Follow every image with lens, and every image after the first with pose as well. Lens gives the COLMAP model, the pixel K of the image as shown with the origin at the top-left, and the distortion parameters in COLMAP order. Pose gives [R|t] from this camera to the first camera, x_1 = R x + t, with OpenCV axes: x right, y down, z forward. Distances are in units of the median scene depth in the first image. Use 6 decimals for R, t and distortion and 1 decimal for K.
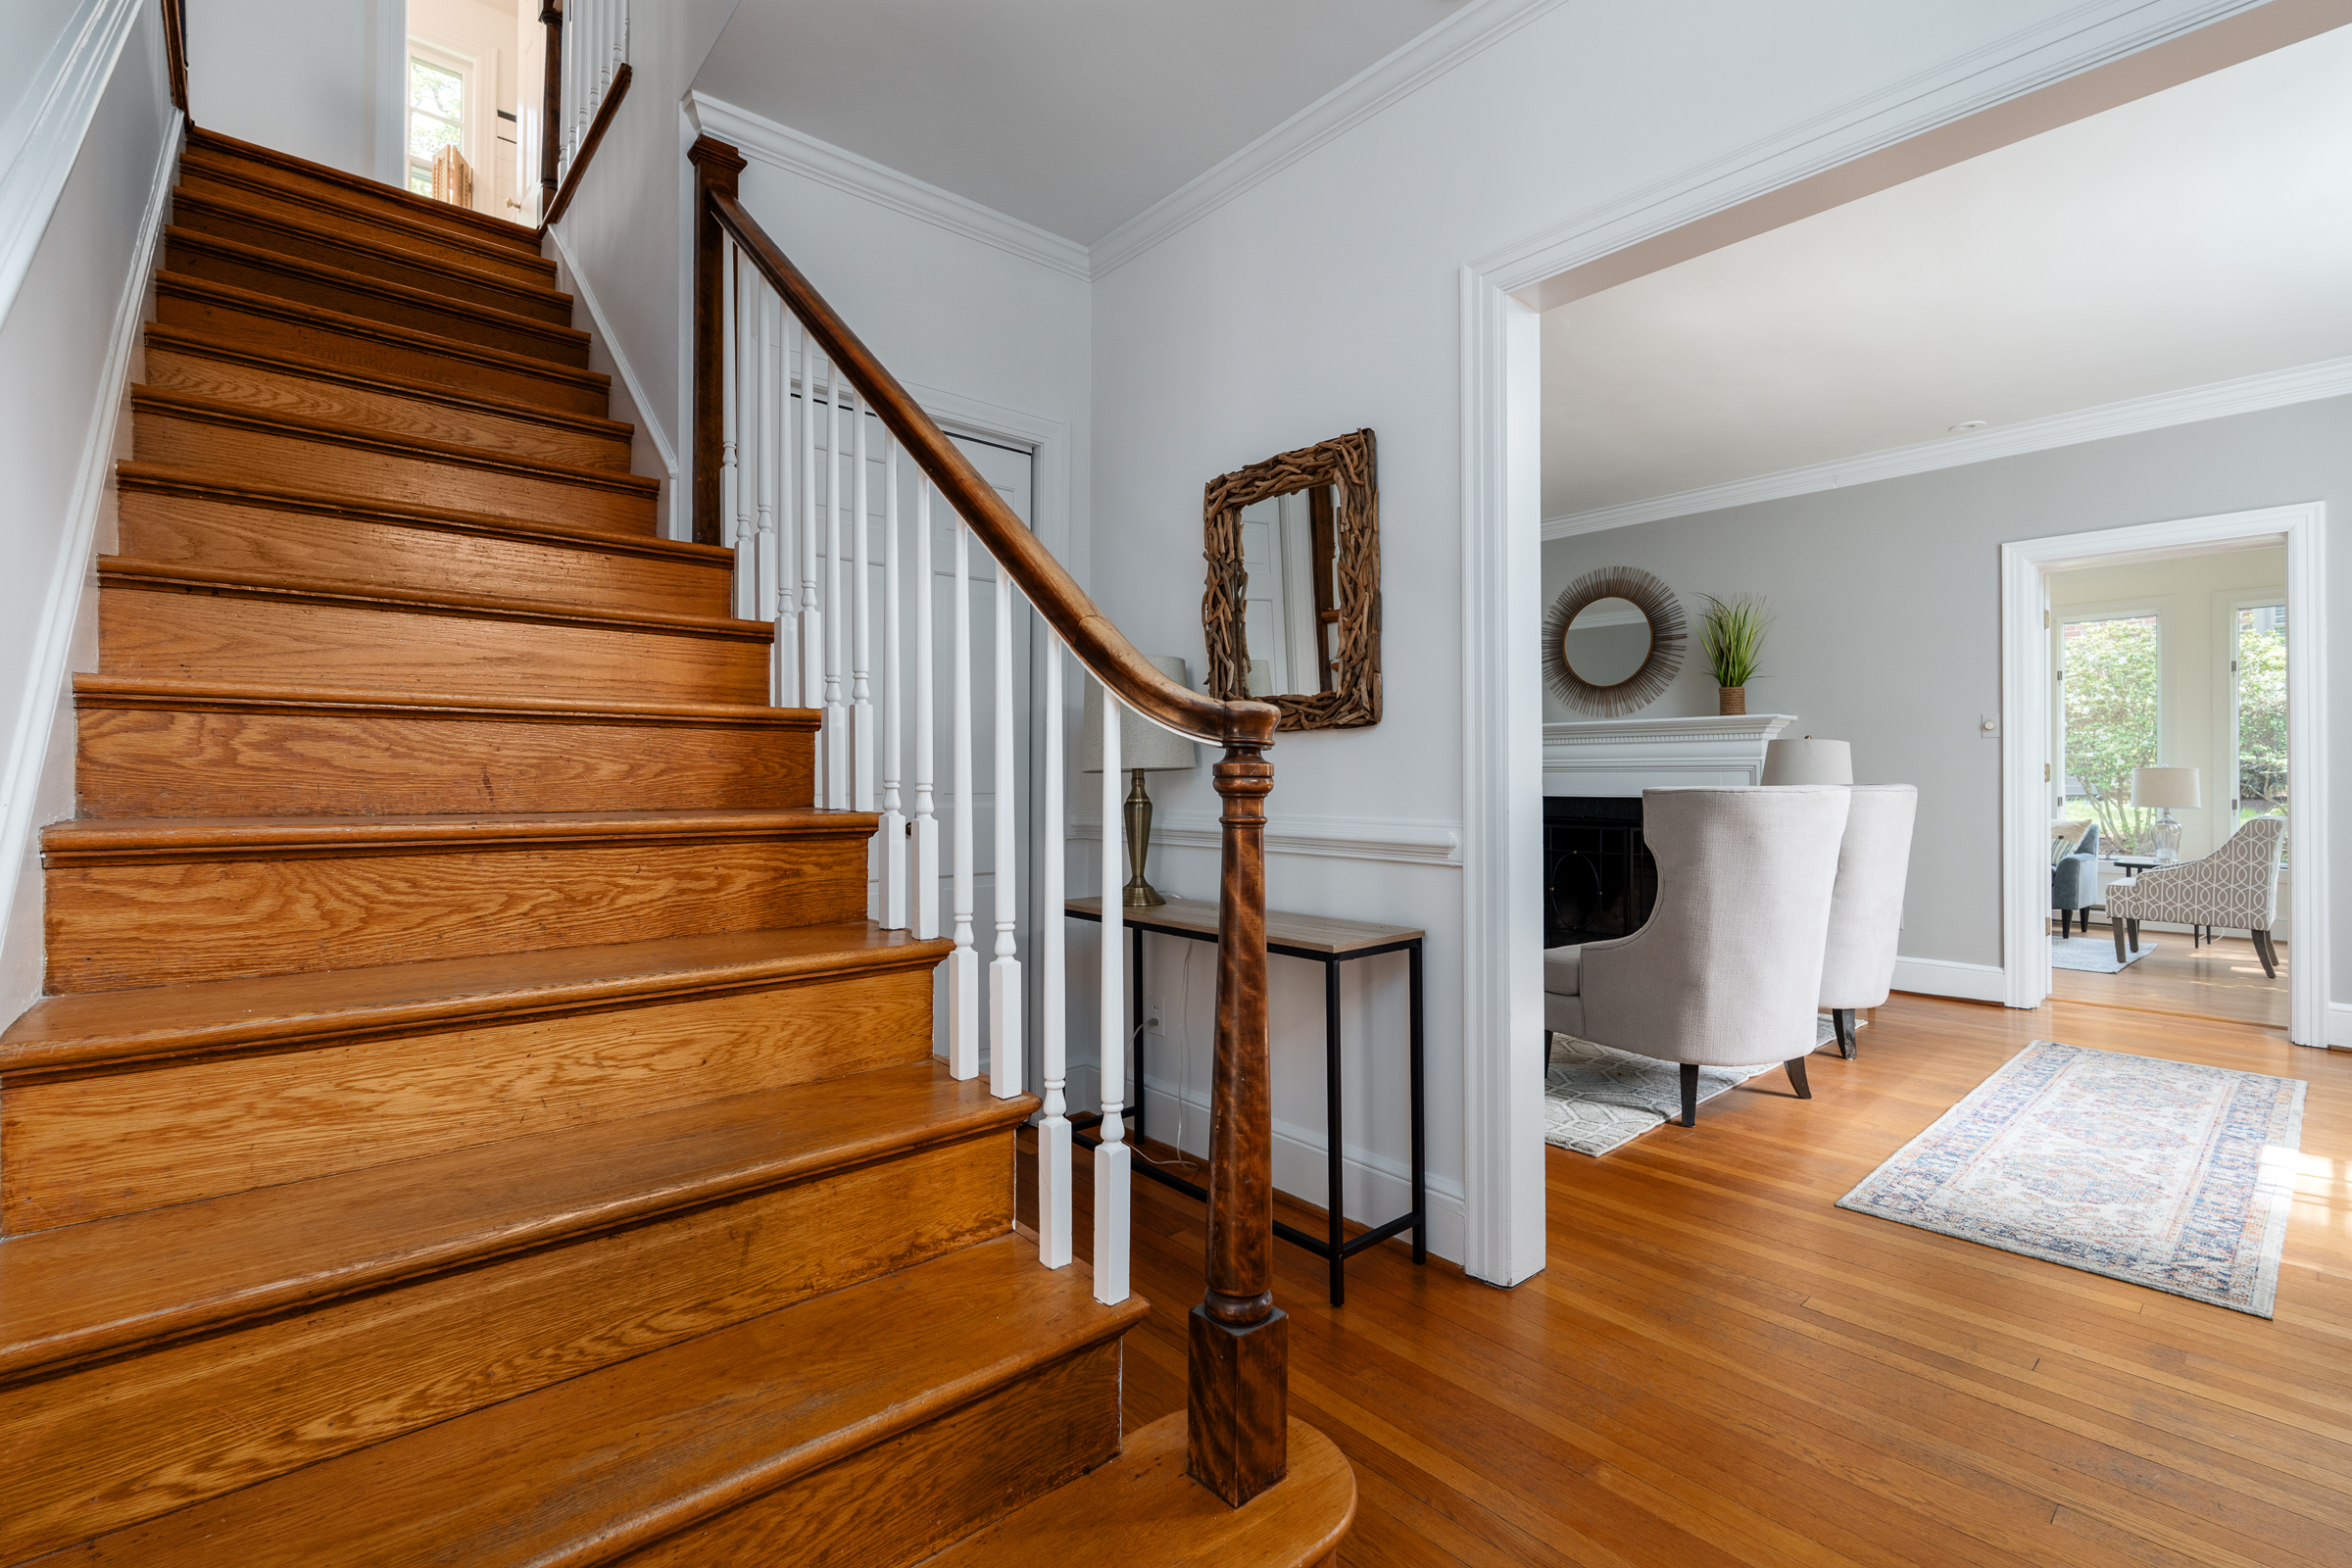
lens RADIAL K [[1046.0, 0, 1177.1], [0, 1046.0, 773.5], [0, 0, 1]] dist [-0.000983, -0.000074]
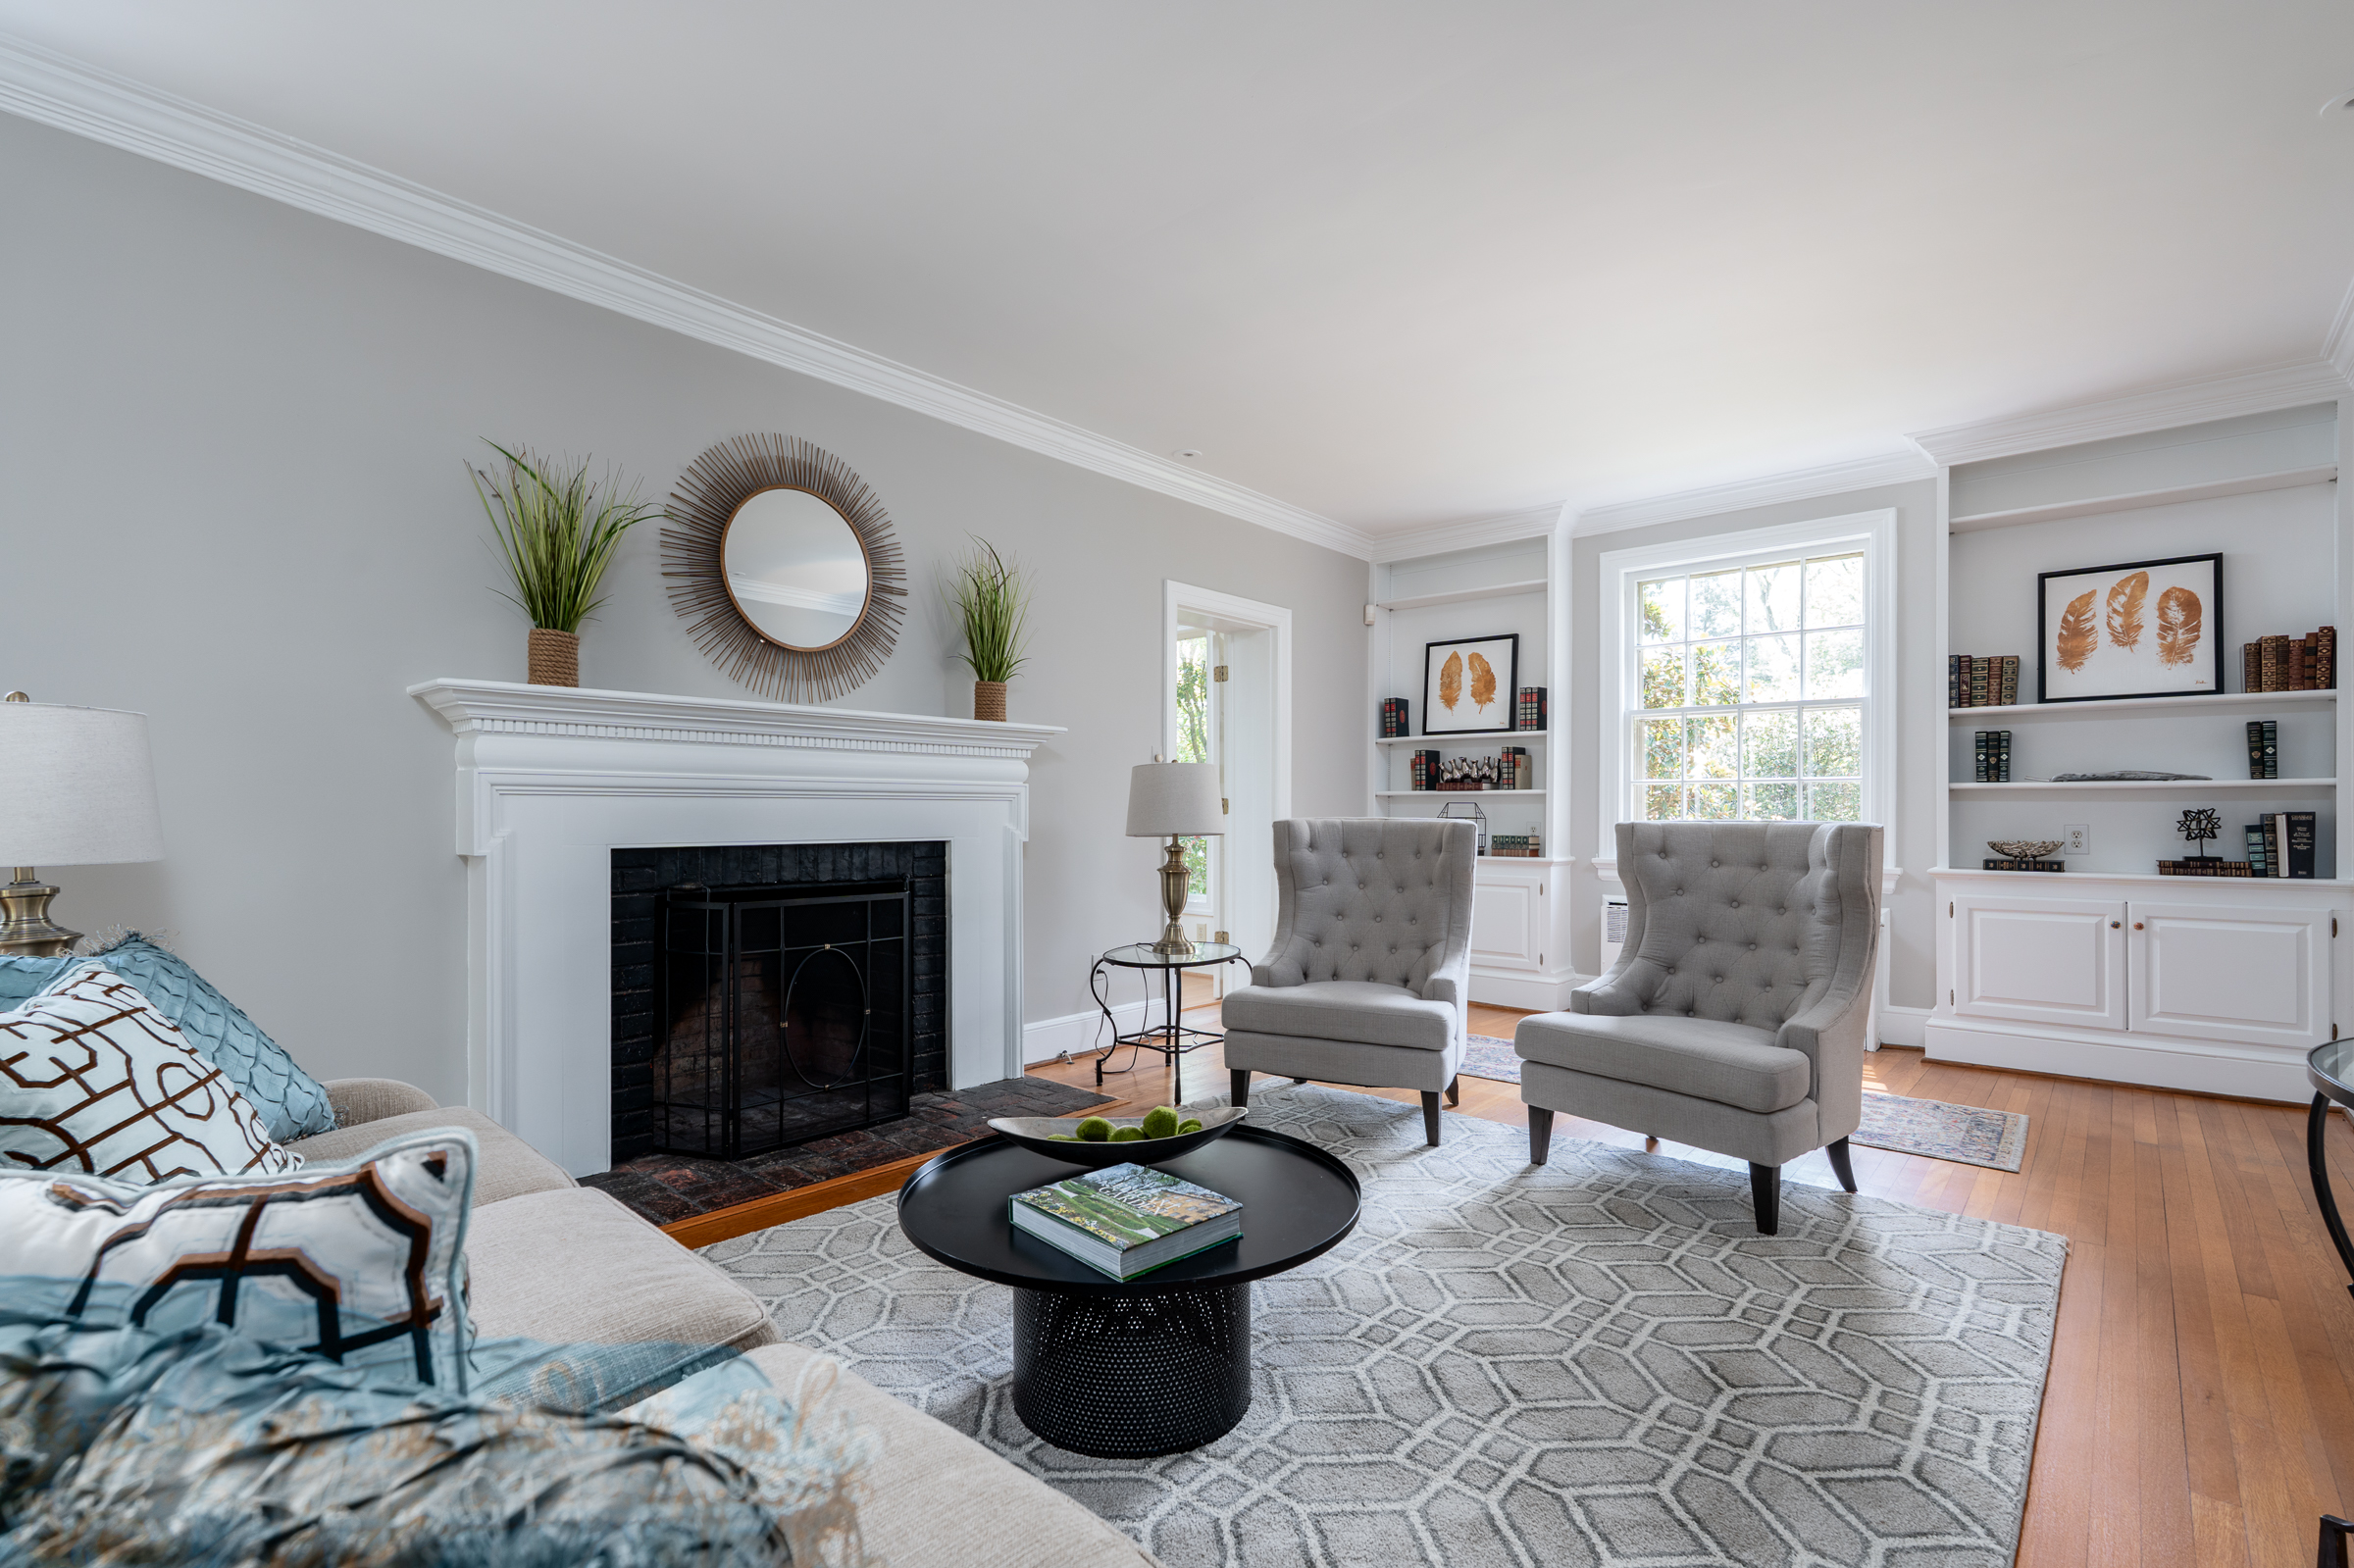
lens RADIAL K [[1064.1, 0, 1230.7], [0, 1064.1, 794.0], [0, 0, 1]] dist [0.000046, 0.000030]
pose [[-0.158126, 0.006212, 0.987399, -0.360135], [-0.002230, 0.999975, -0.006648, -0.003983], [-0.987416, -0.003253, -0.158108, 1.643989]]
